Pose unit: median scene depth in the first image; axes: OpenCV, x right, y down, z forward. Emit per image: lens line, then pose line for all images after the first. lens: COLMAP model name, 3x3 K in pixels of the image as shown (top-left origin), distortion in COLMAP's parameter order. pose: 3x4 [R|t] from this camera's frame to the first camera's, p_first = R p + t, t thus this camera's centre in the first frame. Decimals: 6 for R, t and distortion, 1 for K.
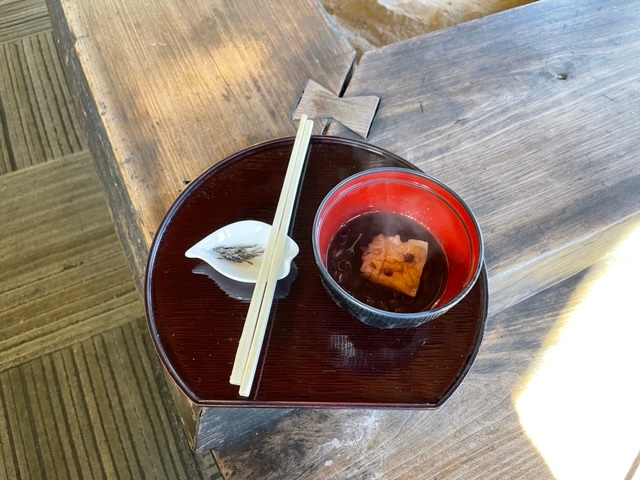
lens RADIAL K [[492.5, 0, 318.5], [0, 492.5, 241.9], [0, 0, 1]] dist [0.060047, -0.086662]
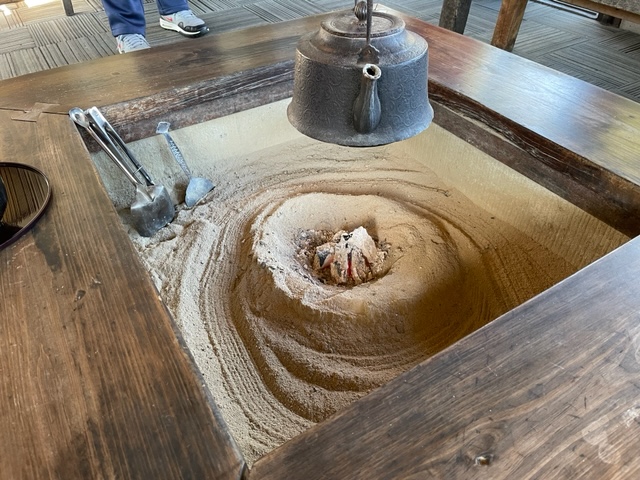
lens RADIAL K [[492.5, 0, 319.0], [0, 492.5, 243.6], [0, 0, 1]] dist [0.060047, -0.086662]
pose [[0.991469, -0.126046, 0.033180, 0.215914], [0.129910, 0.934972, -0.330076, -0.420707], [0.010583, 0.331570, 0.943371, 0.052810]]
